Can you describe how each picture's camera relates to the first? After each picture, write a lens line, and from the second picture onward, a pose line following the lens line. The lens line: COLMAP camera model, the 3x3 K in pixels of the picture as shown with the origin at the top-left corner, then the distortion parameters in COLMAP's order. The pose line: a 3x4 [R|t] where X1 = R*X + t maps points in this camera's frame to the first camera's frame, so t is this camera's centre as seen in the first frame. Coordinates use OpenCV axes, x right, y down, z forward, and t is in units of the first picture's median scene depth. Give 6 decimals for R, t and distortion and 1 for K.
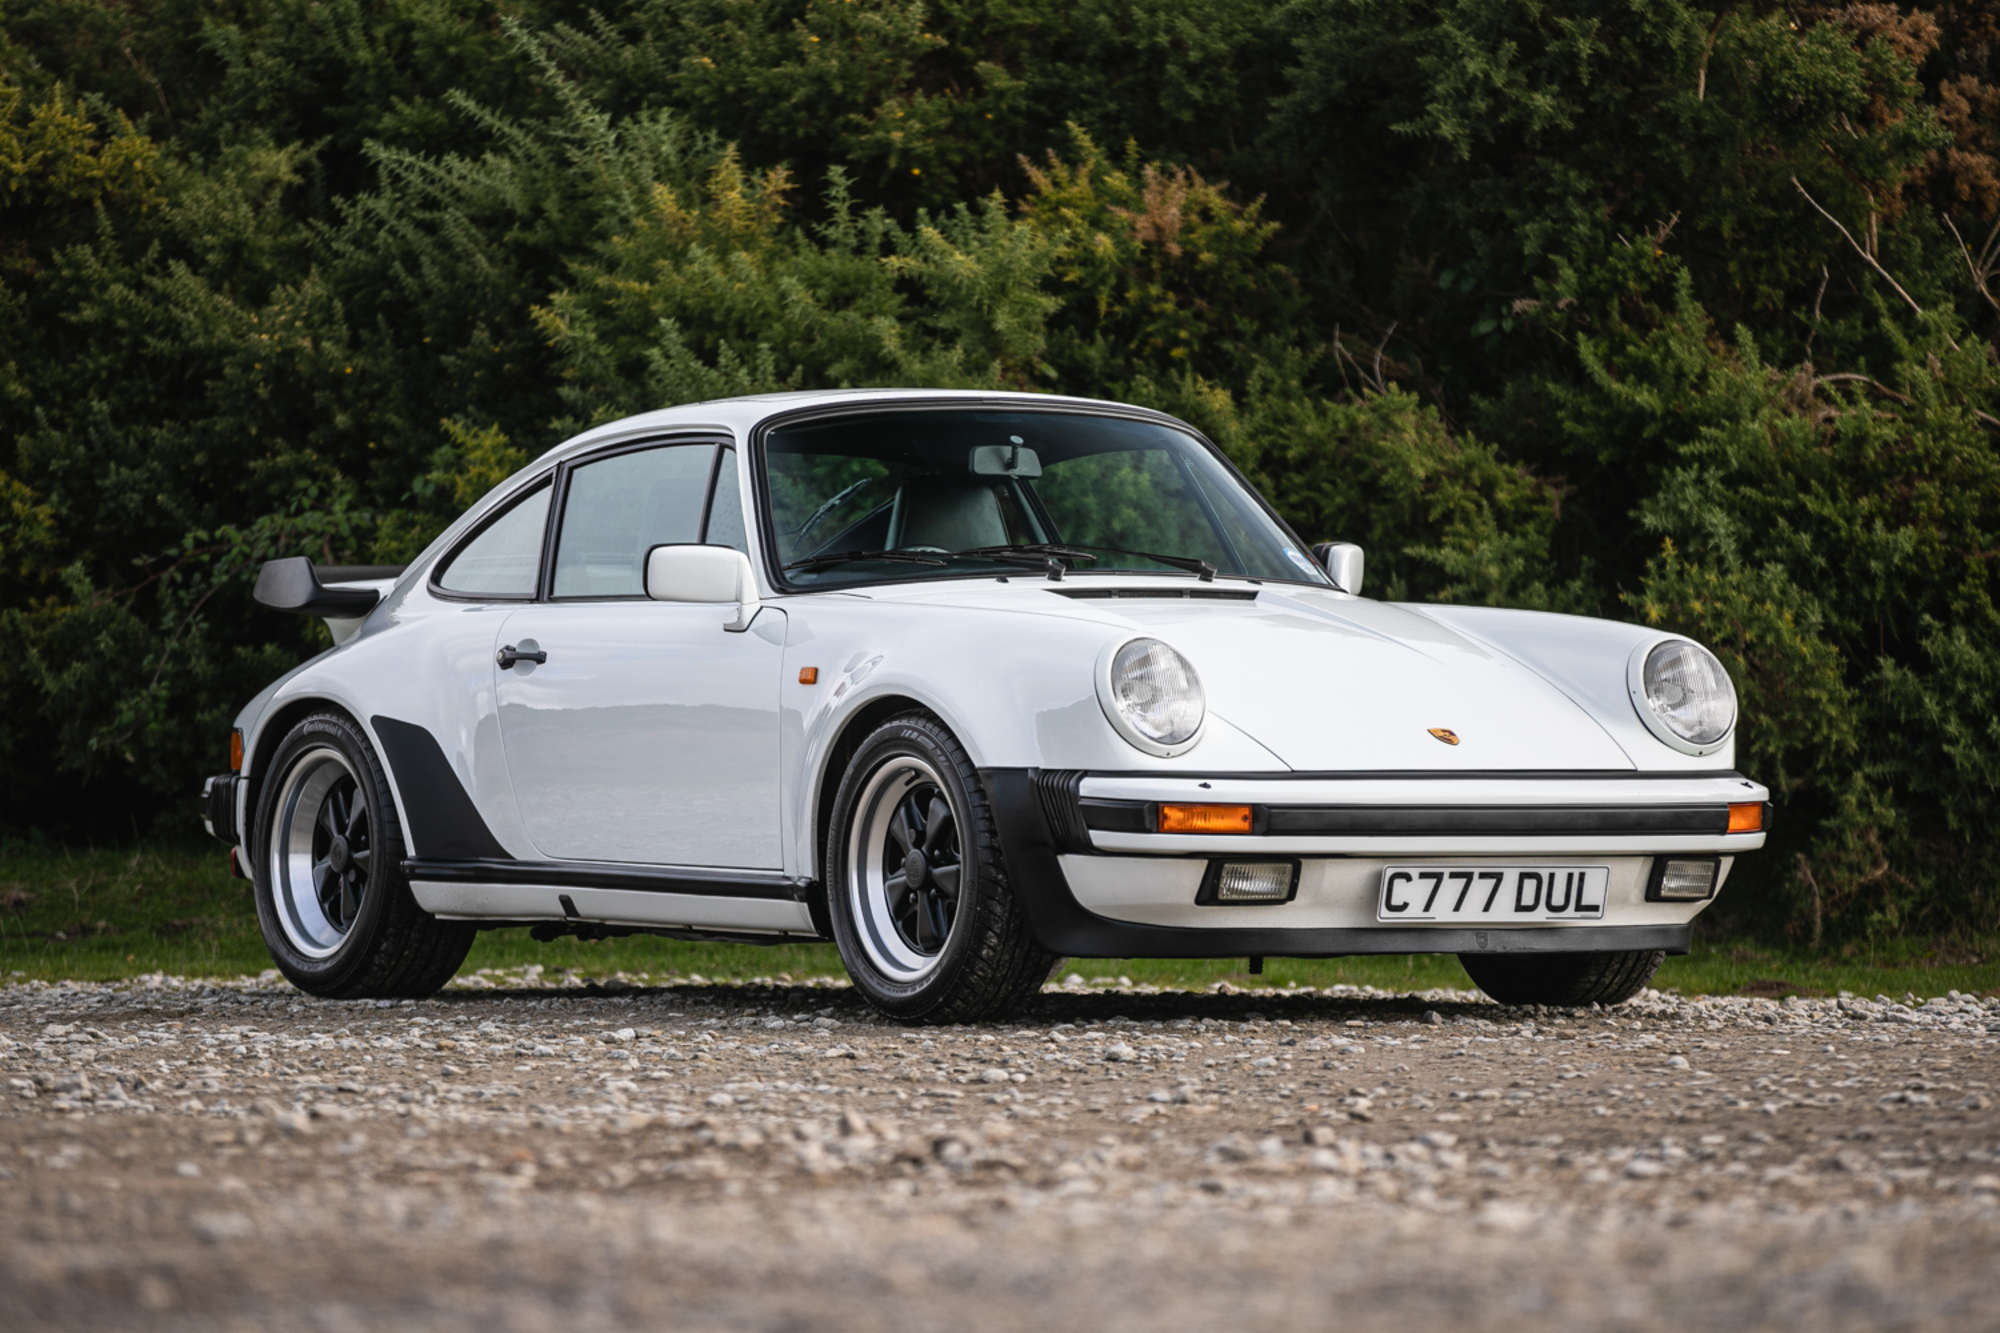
lens RADIAL K [[12286.2, 0, 1000.0], [0, 12286.2, 666.5], [0, 0, 1]] dist [1.864508, 3.091165]
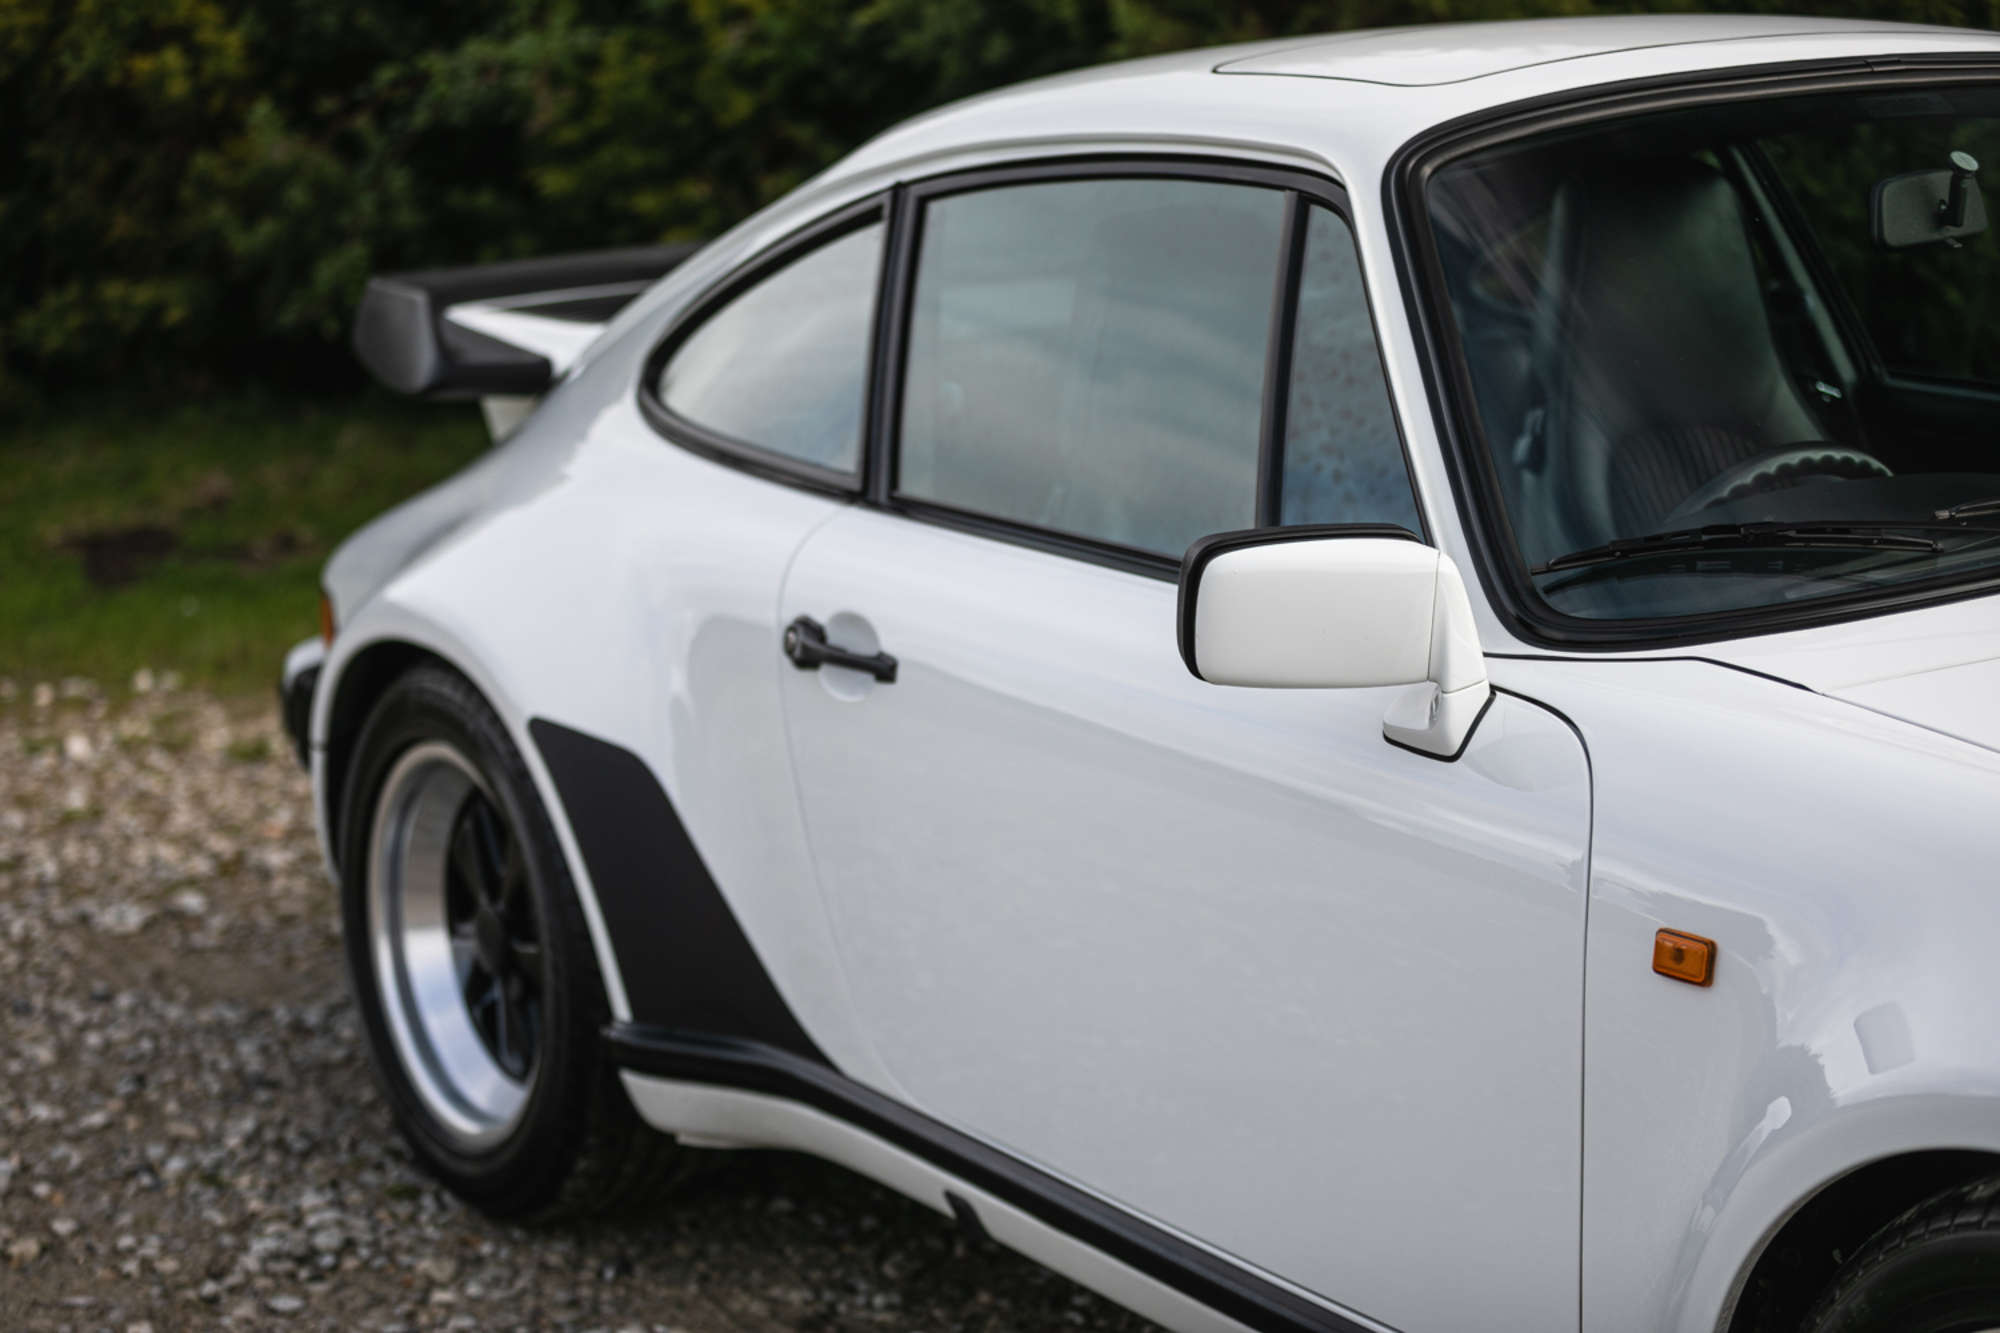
lens RADIAL K [[4003.0, 0, 1000.0], [0, 4003.0, 666.5], [0, 0, 1]] dist [-0.264206, -0.064352]
pose [[0.999247, -0.032509, 0.021193, -0.035747], [0.027351, 0.977392, 0.209661, -0.030520], [-0.027530, -0.208923, 0.977544, 0.849254]]
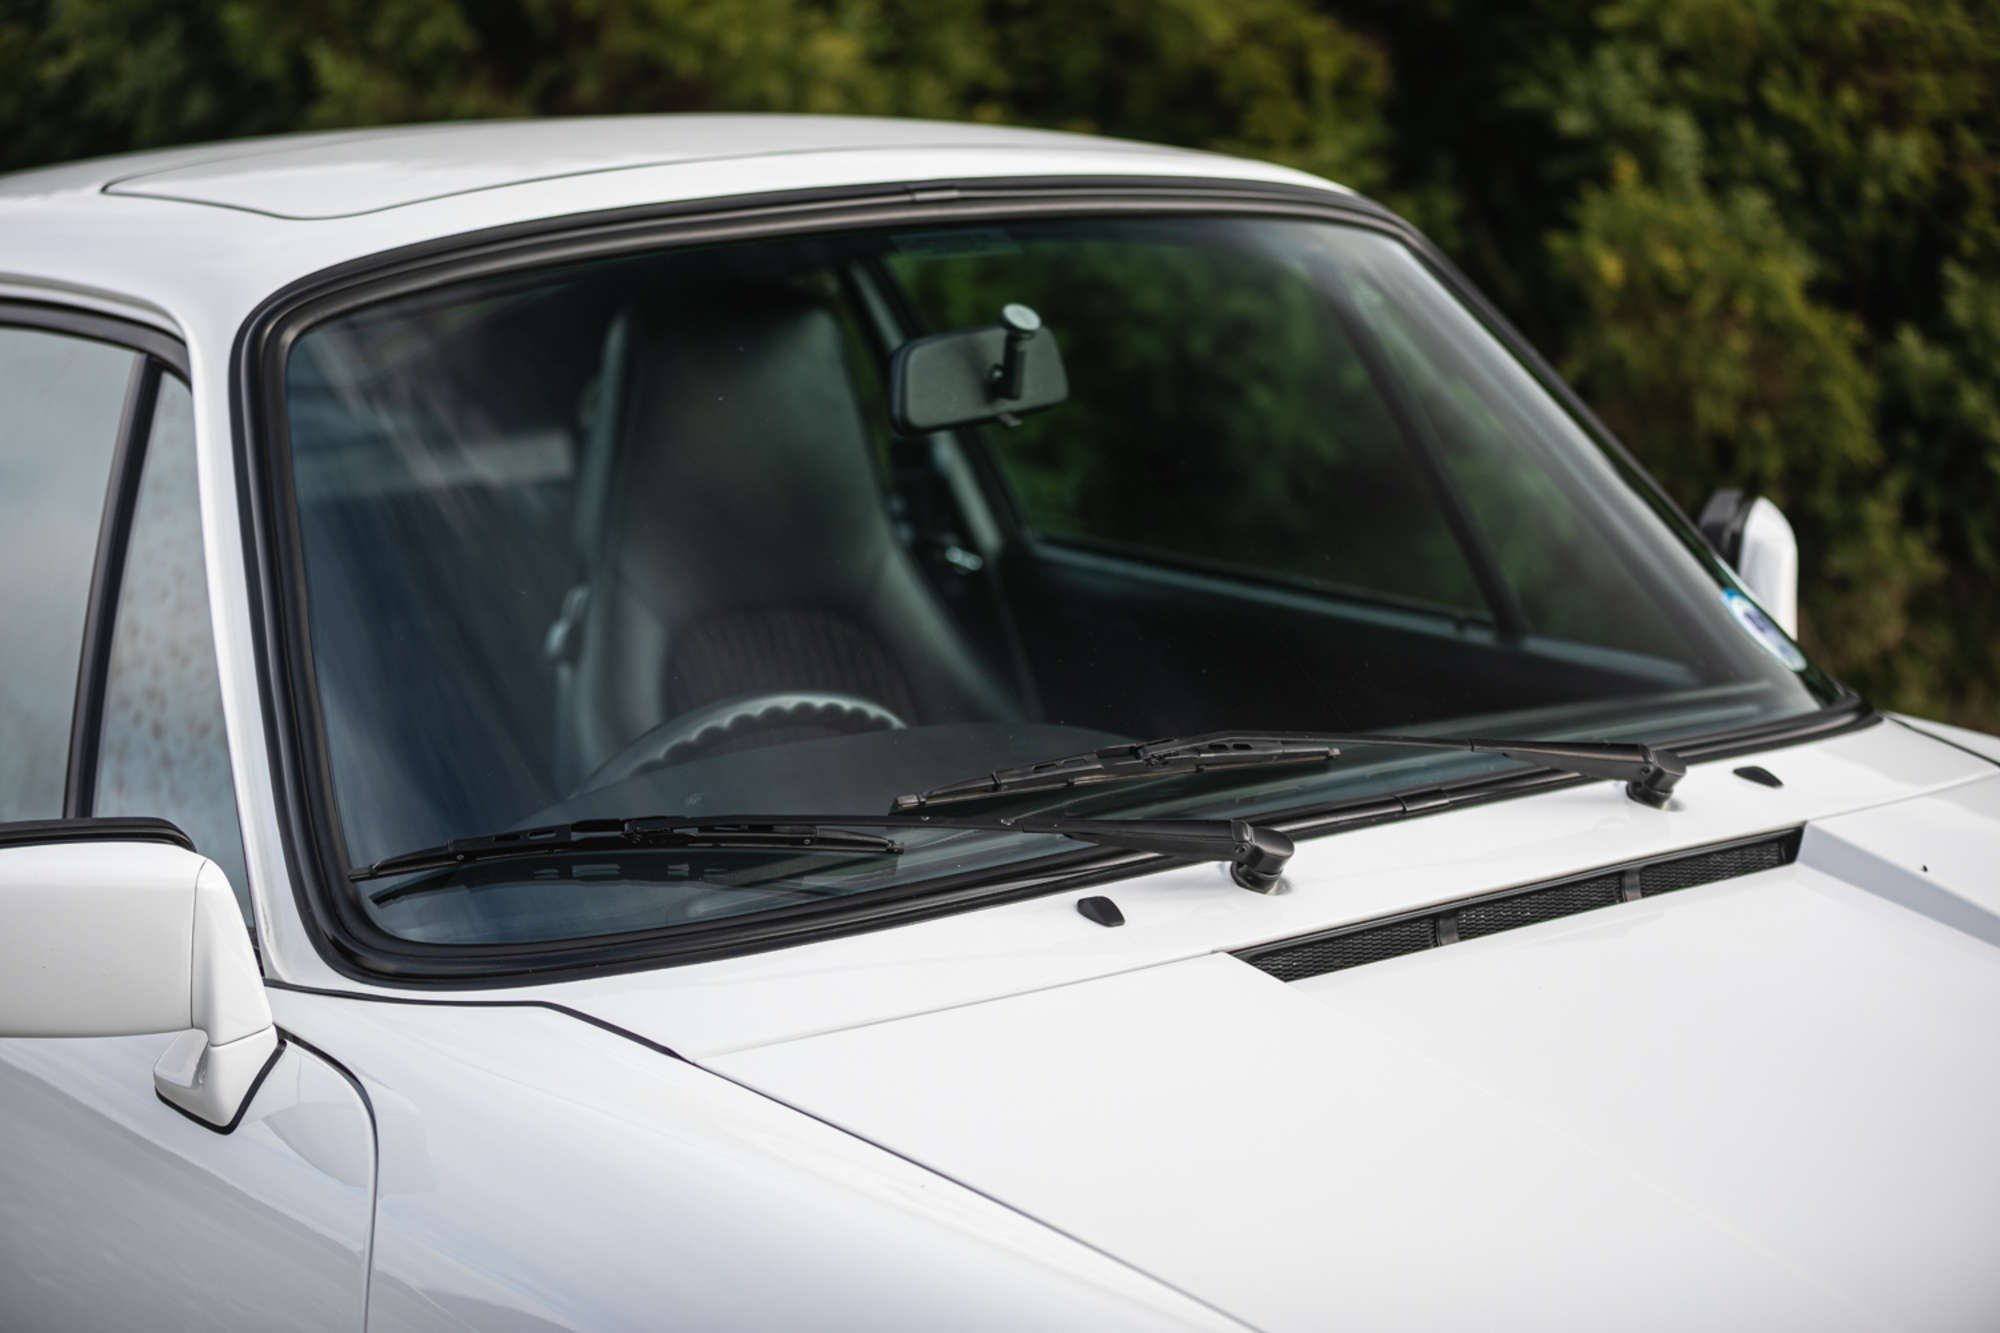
lens RADIAL K [[4051.0, 0, 1000.0], [0, 4051.0, 666.5], [0, 0, 1]] dist [-0.258629, 0.023898]
pose [[0.989119, -0.022041, 0.145459, -0.015611], [-0.008202, 0.978915, 0.204104, -0.031437], [-0.146891, -0.203076, 0.968082, 0.876208]]
